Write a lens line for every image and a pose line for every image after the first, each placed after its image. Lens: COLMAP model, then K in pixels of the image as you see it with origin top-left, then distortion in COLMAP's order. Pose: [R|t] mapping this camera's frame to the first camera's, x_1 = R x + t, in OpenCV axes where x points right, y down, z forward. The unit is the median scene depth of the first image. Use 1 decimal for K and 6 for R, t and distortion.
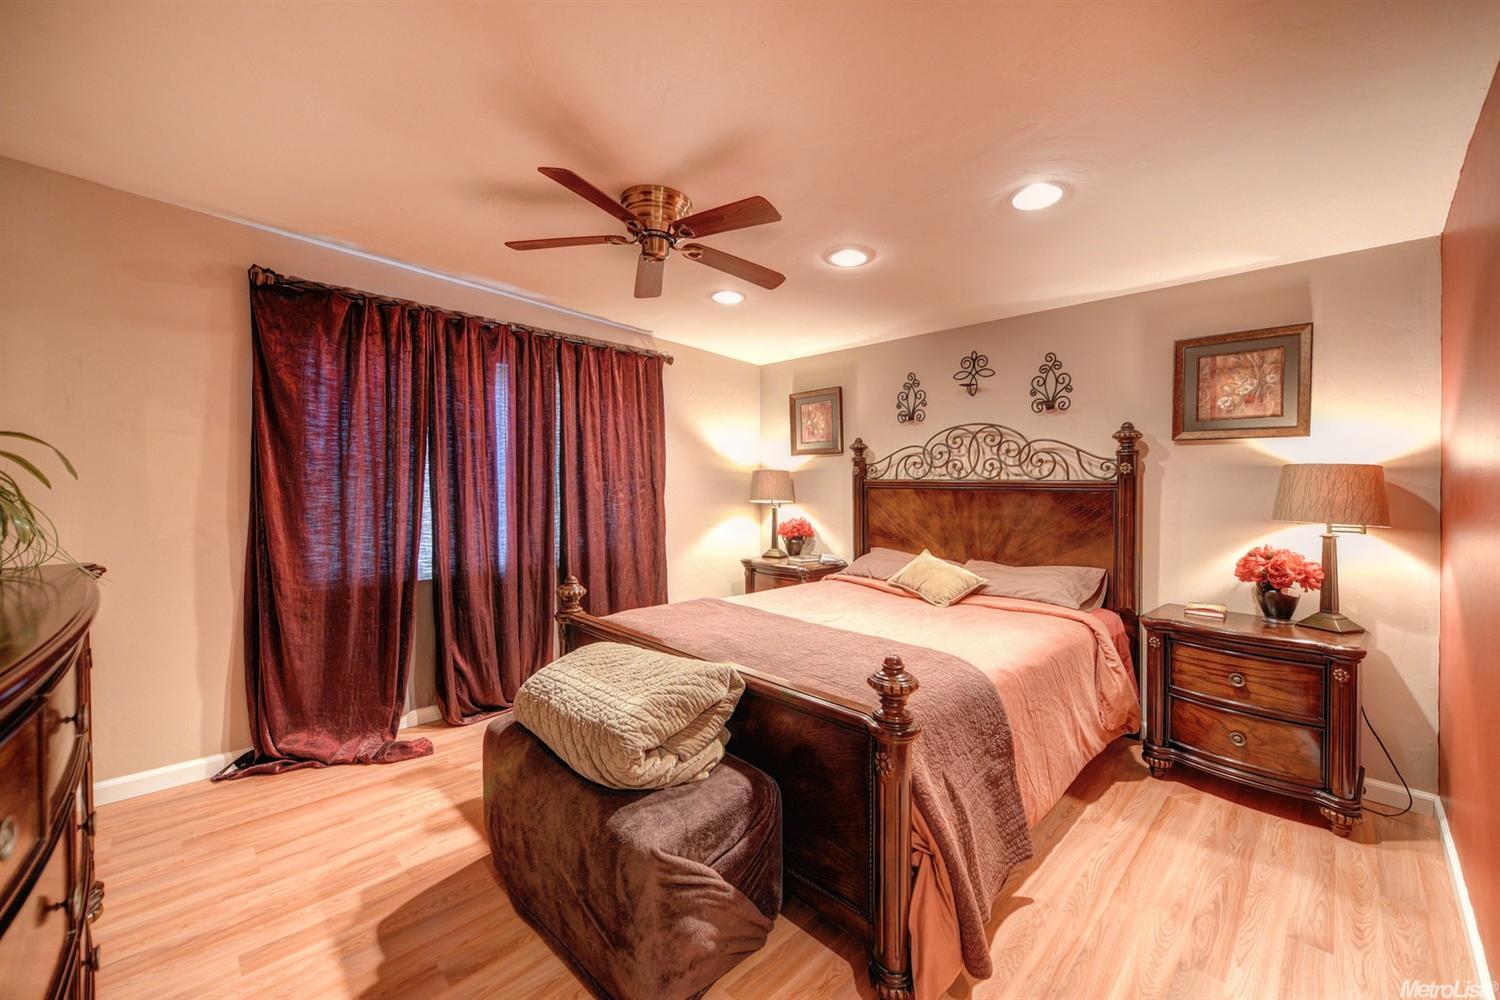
lens RADIAL K [[585.0, 0, 760.2], [0, 585.0, 509.1], [0, 0, 1]] dist [-0.001124, -0.000308]
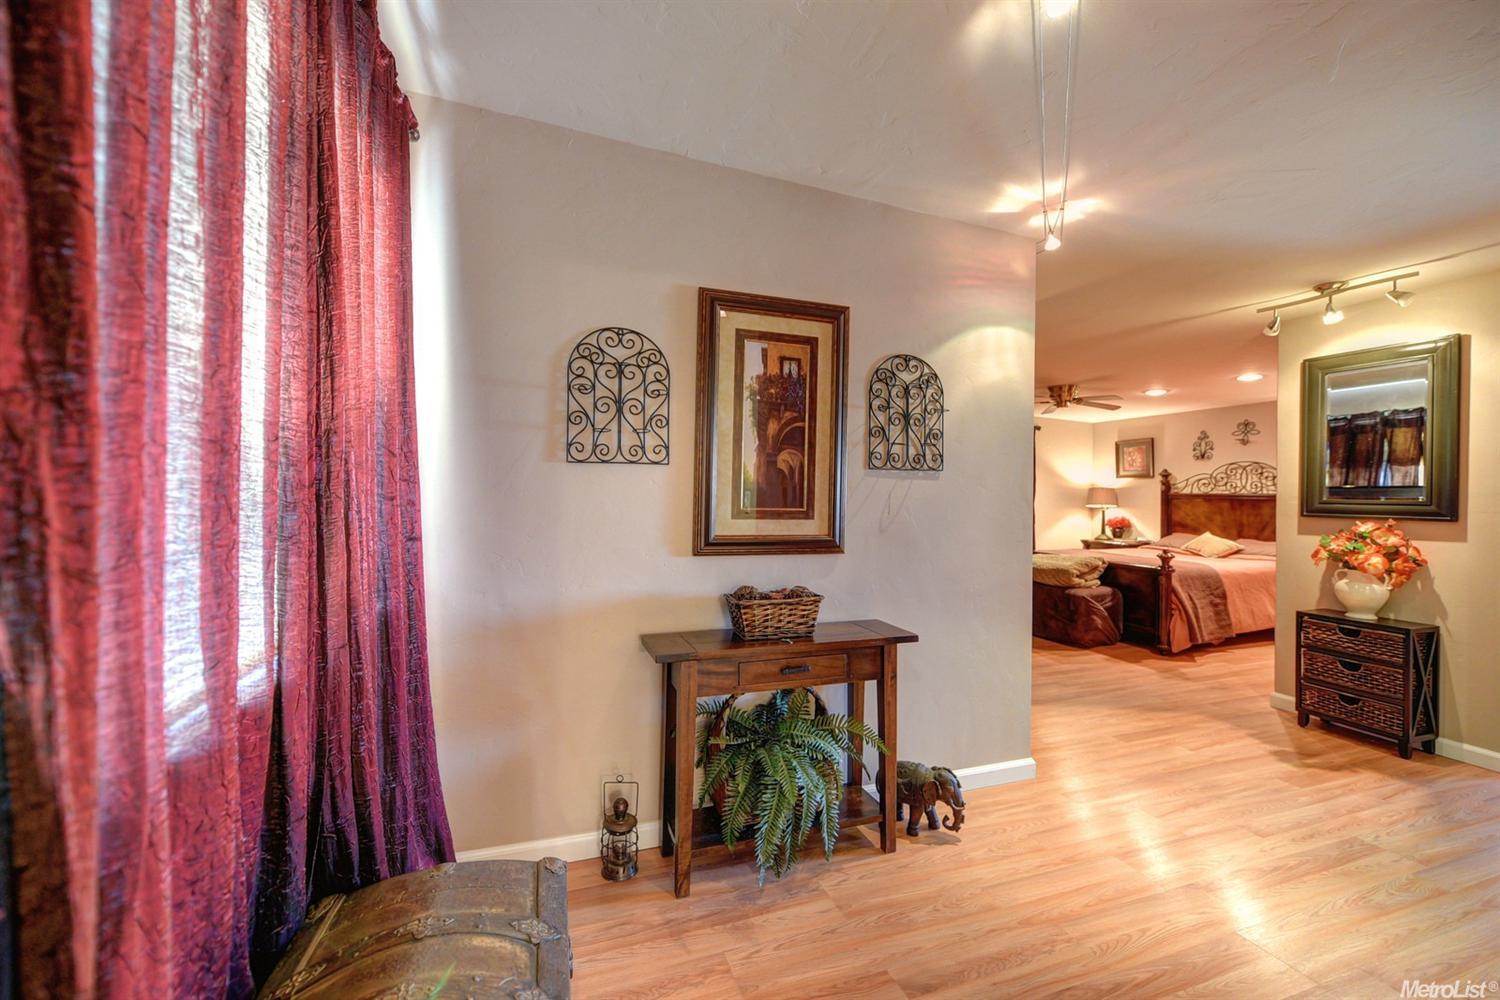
lens RADIAL K [[604.2, 0, 716.3], [0, 604.2, 503.1], [0, 0, 1]] dist [0.000381, -0.000391]
pose [[0.876422, 0.008963, -0.481460, -0.143933], [-0.022385, 0.999504, -0.022141, 0.052048], [0.481023, 0.030182, 0.876188, -1.305888]]
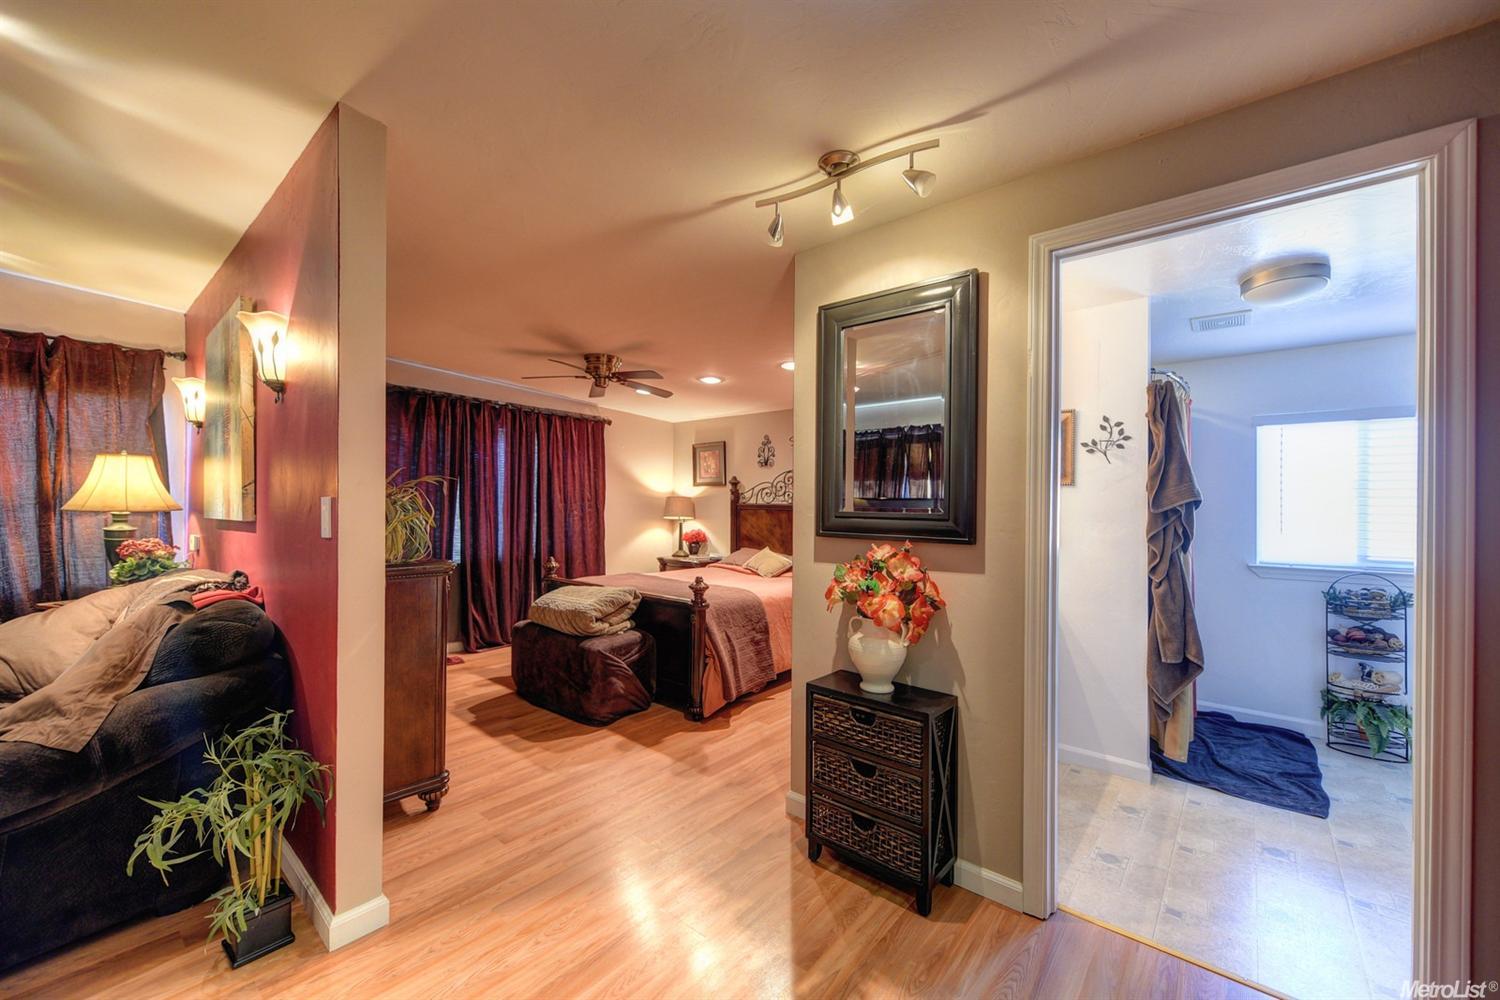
lens RADIAL K [[599.1, 0, 744.3], [0, 599.1, 514.0], [0, 0, 1]] dist [0.000278, 0.000129]
pose [[0.997613, 0.007339, 0.068661, 0.098883], [-0.005282, 0.999533, -0.030092, 0.026522], [-0.068850, 0.029657, 0.997186, -0.621915]]
